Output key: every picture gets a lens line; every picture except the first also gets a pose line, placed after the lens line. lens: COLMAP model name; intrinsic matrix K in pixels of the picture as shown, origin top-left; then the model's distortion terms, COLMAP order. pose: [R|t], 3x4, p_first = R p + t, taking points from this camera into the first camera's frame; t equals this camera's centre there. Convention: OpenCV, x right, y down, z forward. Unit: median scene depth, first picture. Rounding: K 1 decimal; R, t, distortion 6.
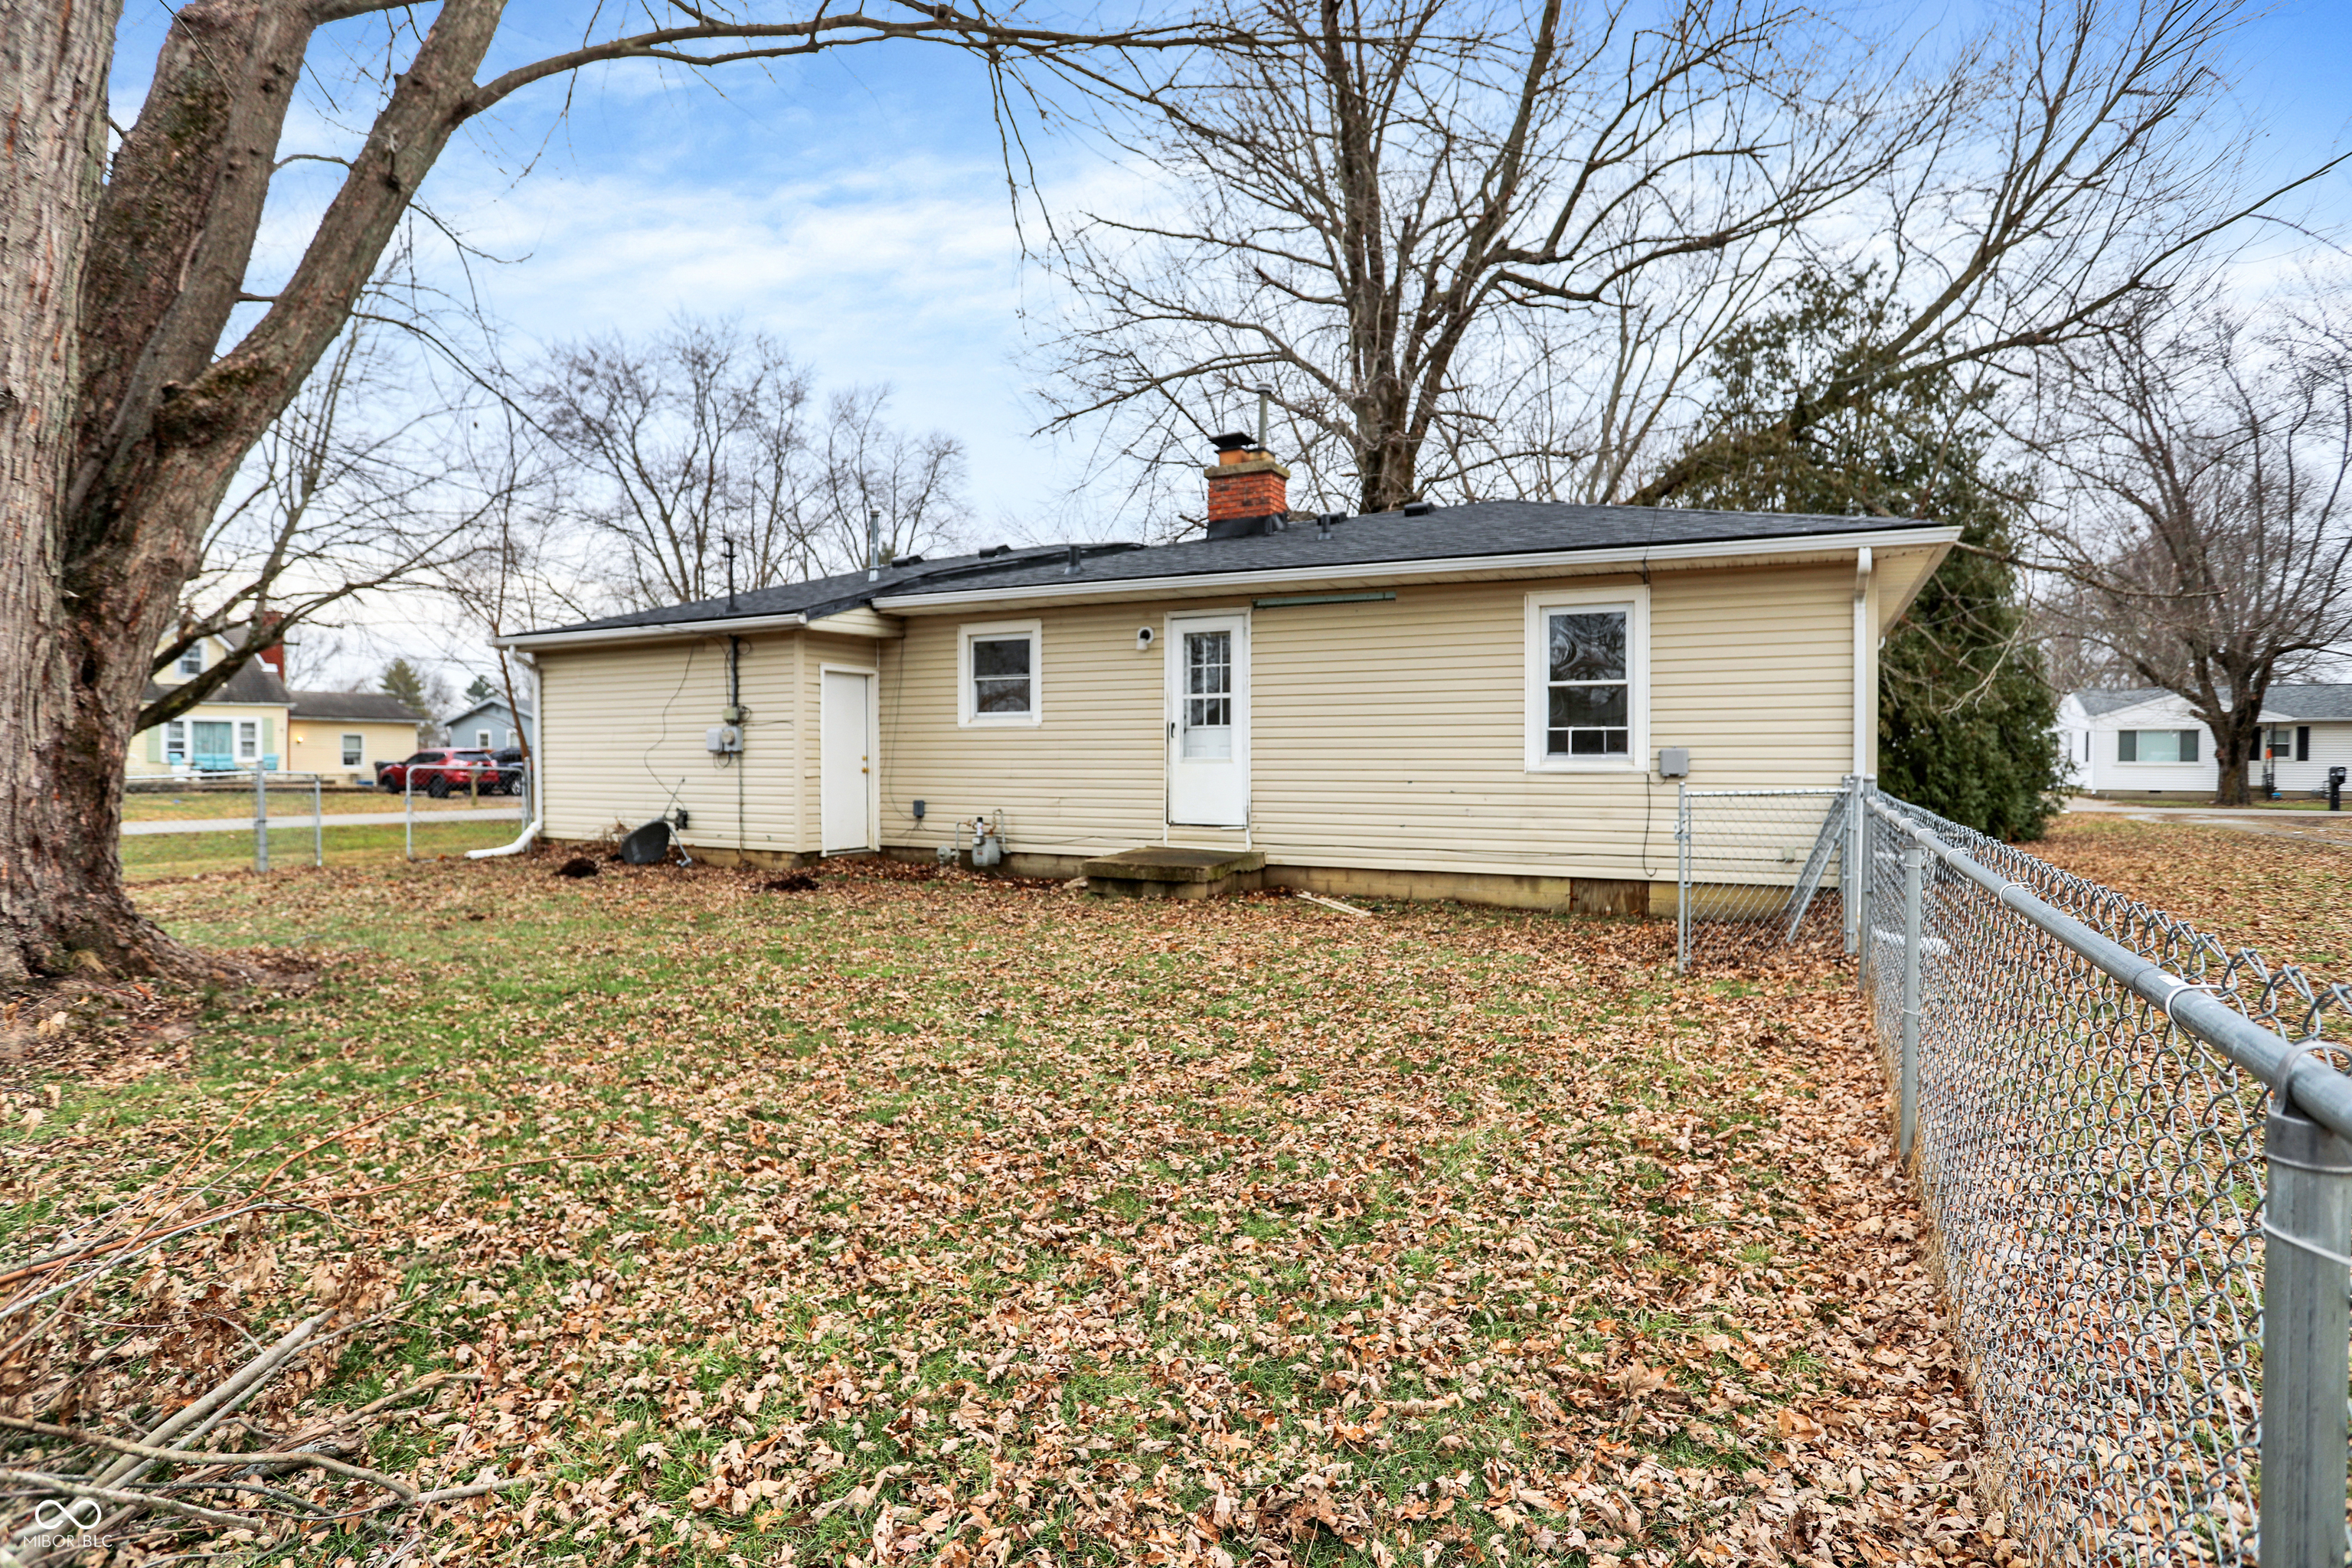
lens RADIAL K [[1204.0, 0, 1176.6], [0, 1204.0, 772.7], [0, 0, 1]] dist [-0.064457, 0.000562]
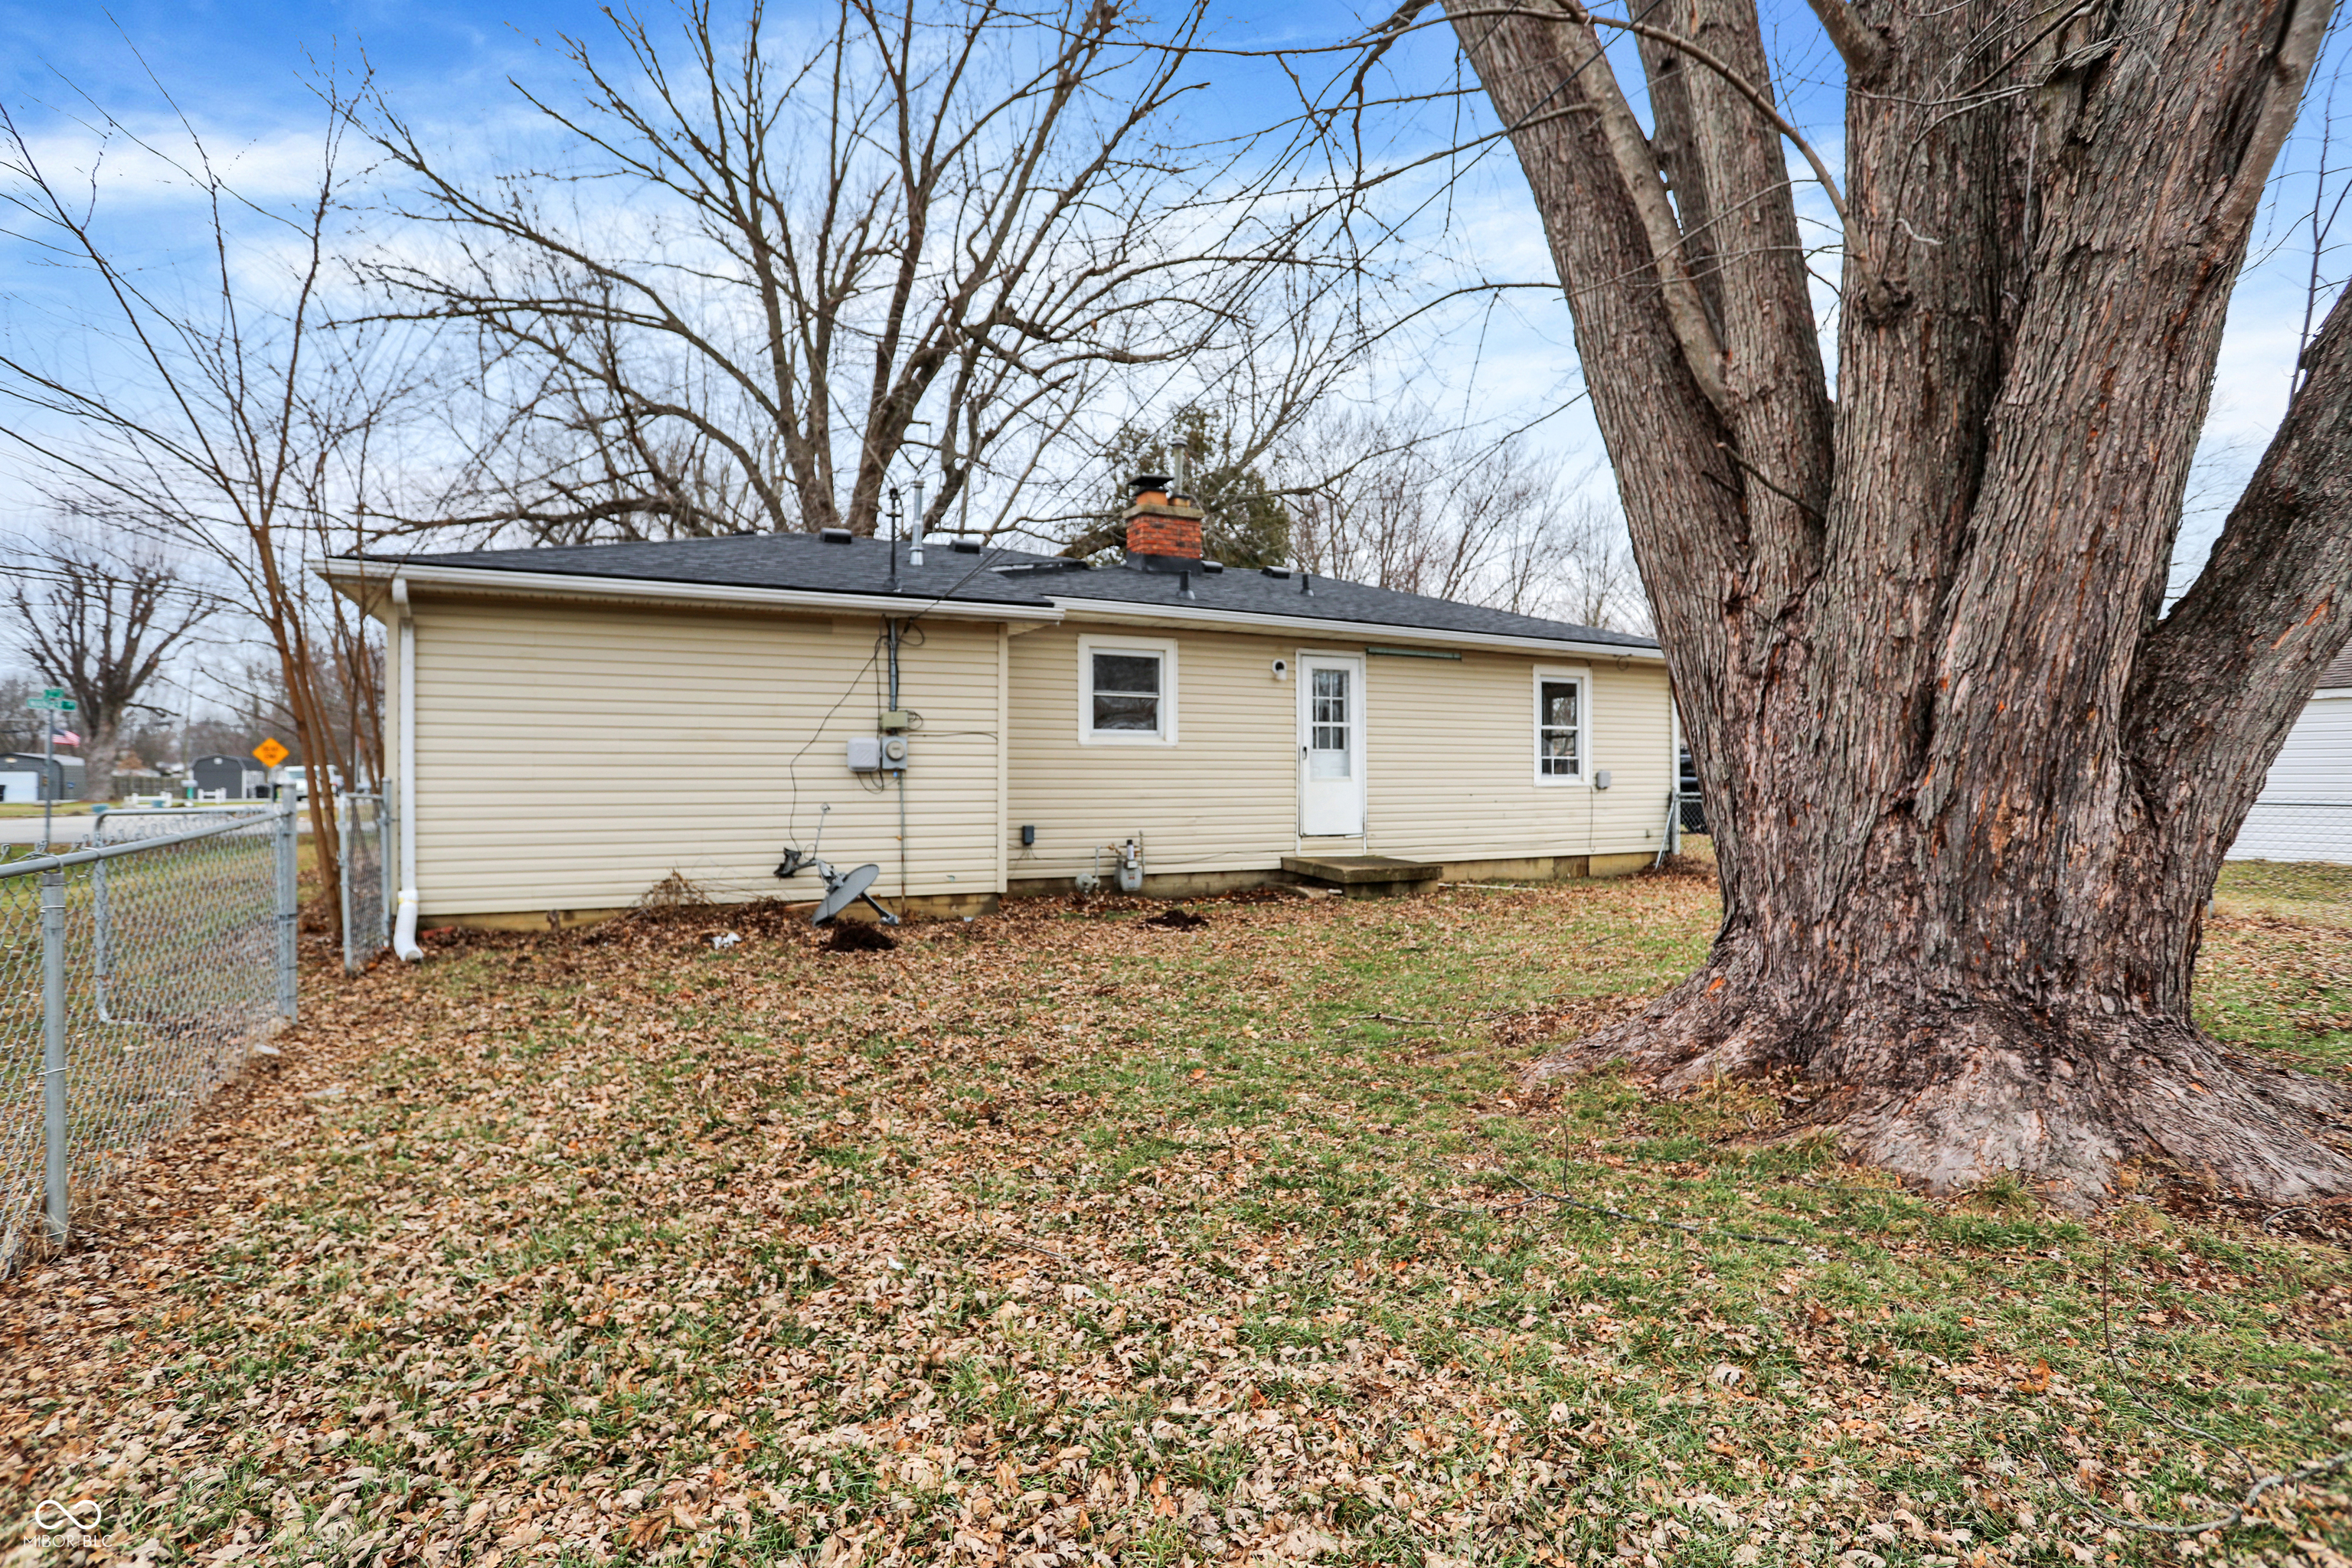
lens RADIAL K [[1204.0, 0, 1176.6], [0, 1204.0, 772.7], [0, 0, 1]] dist [-0.064457, 0.000562]
pose [[0.558795, 0.001473, 0.829304, -0.986270], [0.009637, 0.999919, -0.008270, -0.008277], [-0.829250, 0.012613, 0.558736, 0.458023]]
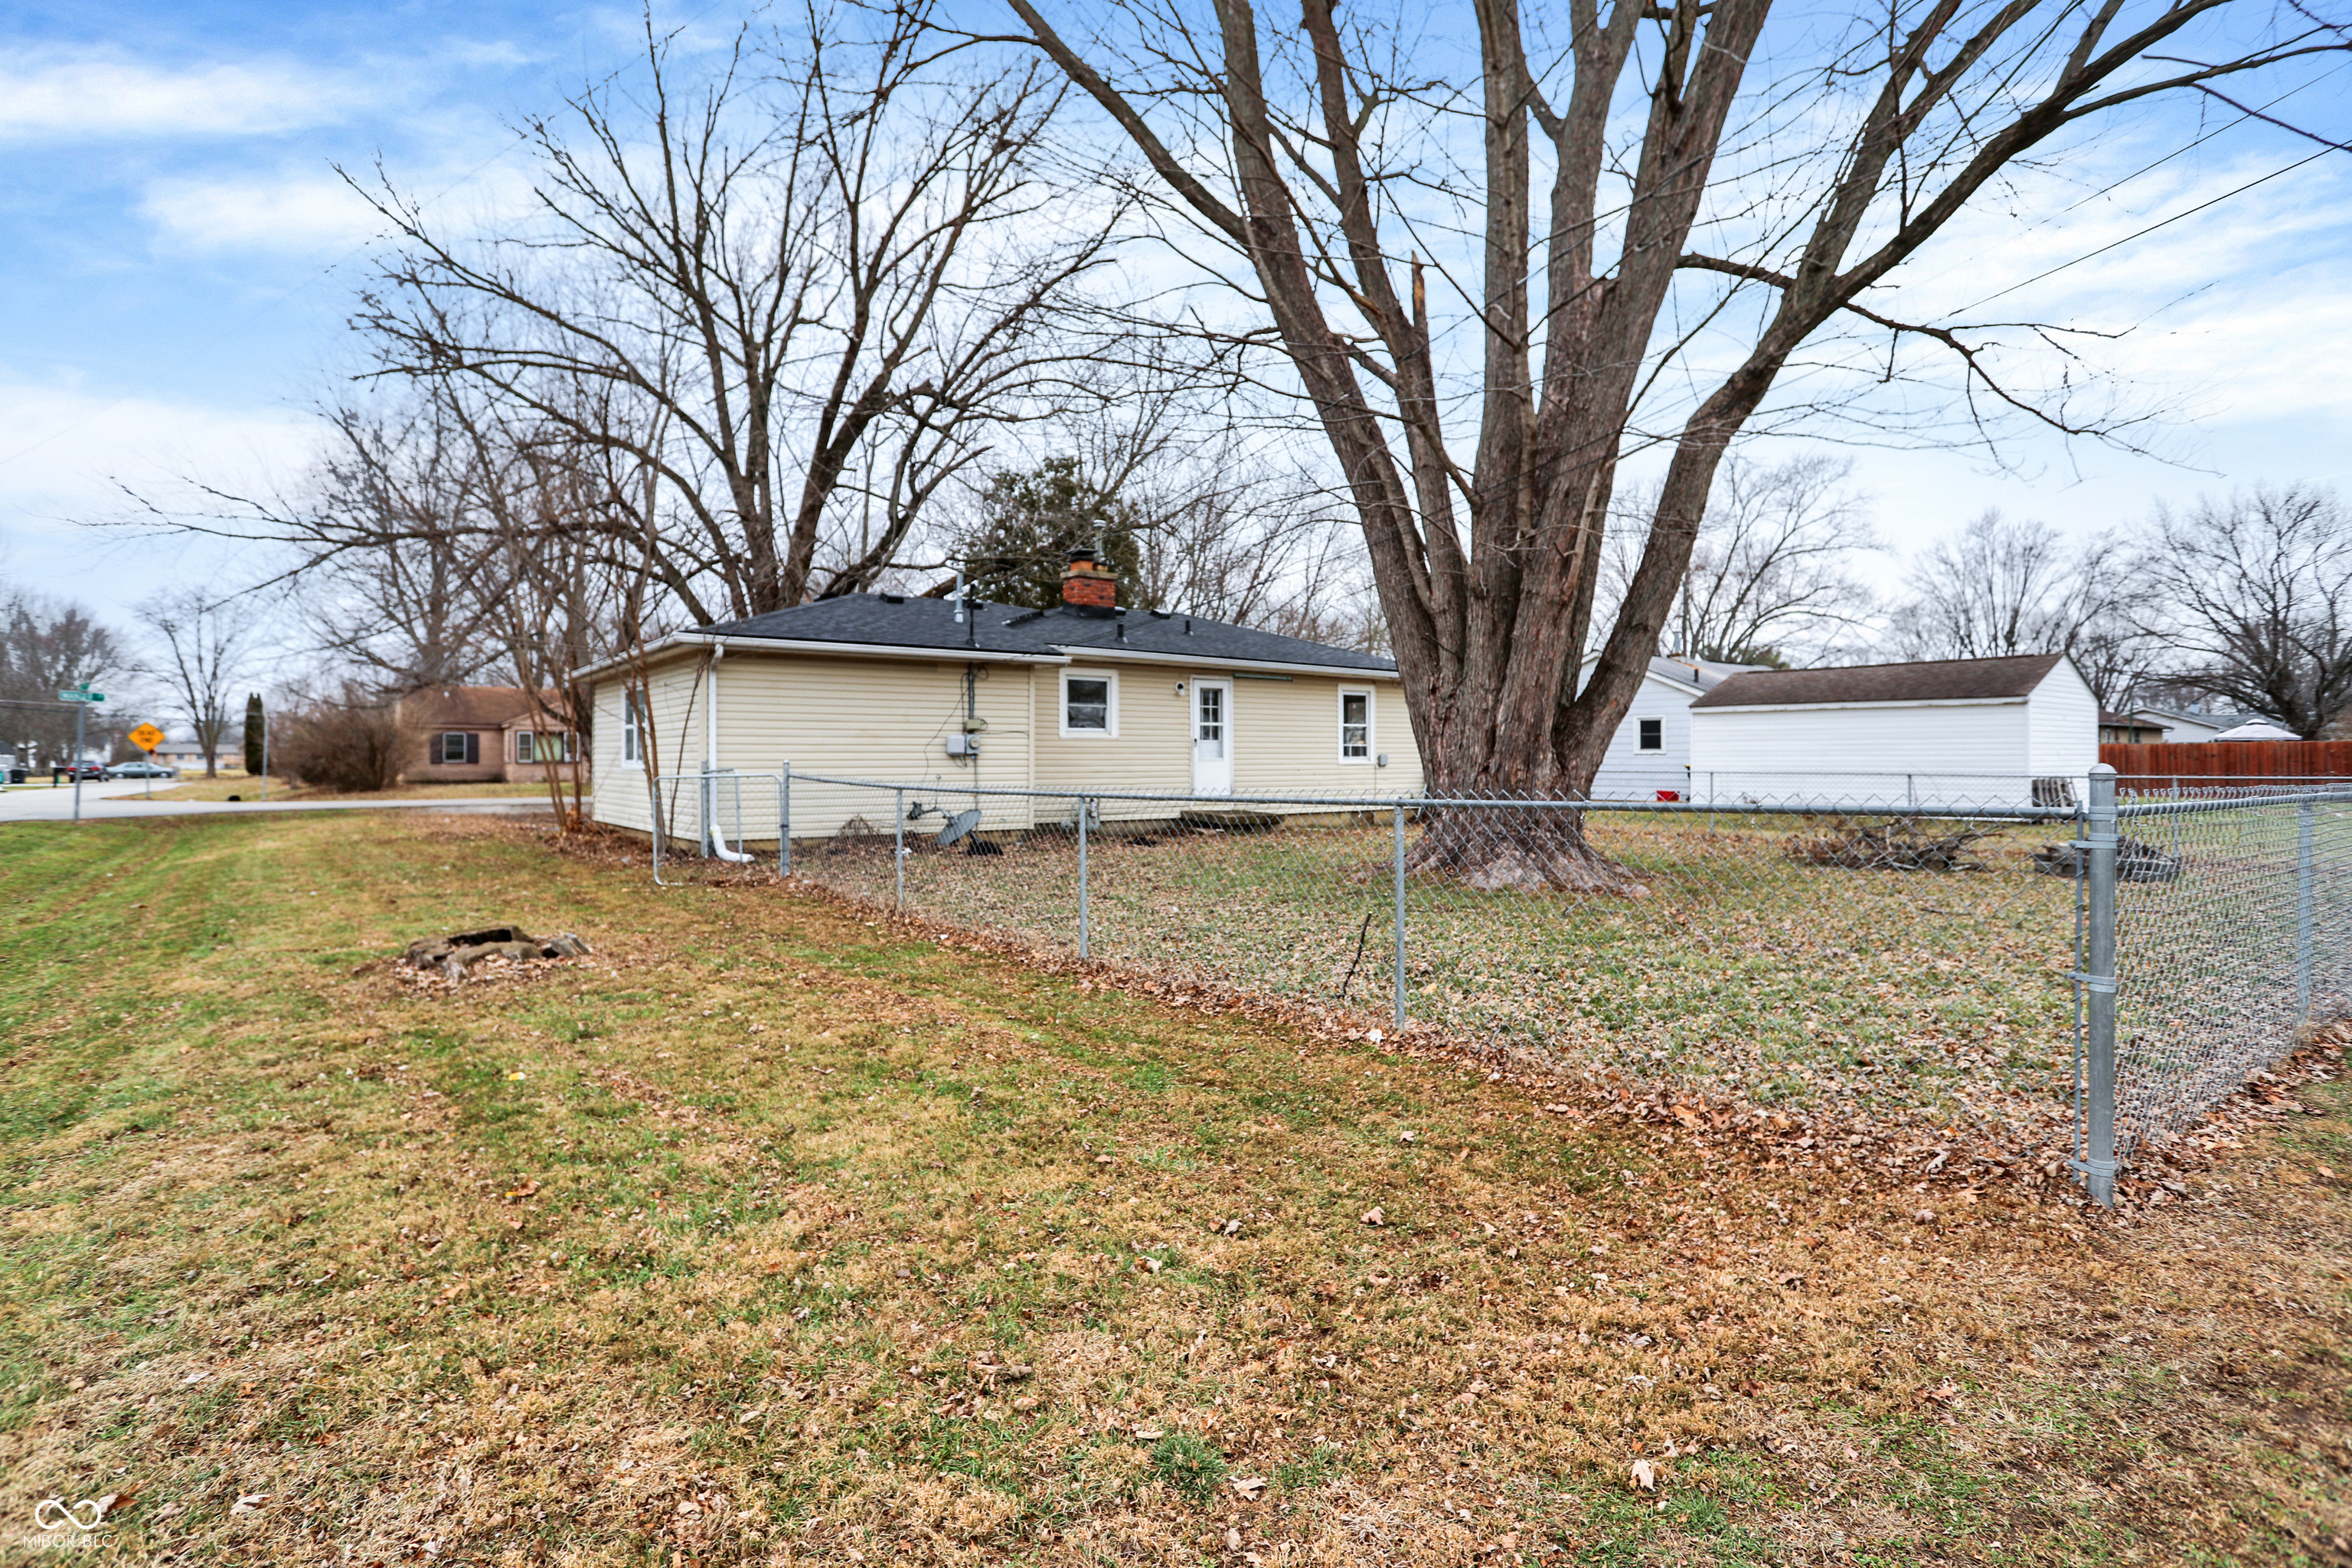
lens RADIAL K [[1223.7, 0, 1176.0], [0, 1223.7, 784.0], [0, 0, 1]] dist [-0.063257, 0.000377]
pose [[0.405515, -0.021292, 0.913841, -1.595387], [0.011742, 0.999768, 0.018083, -0.007831], [-0.914013, 0.003397, 0.405670, 0.302427]]
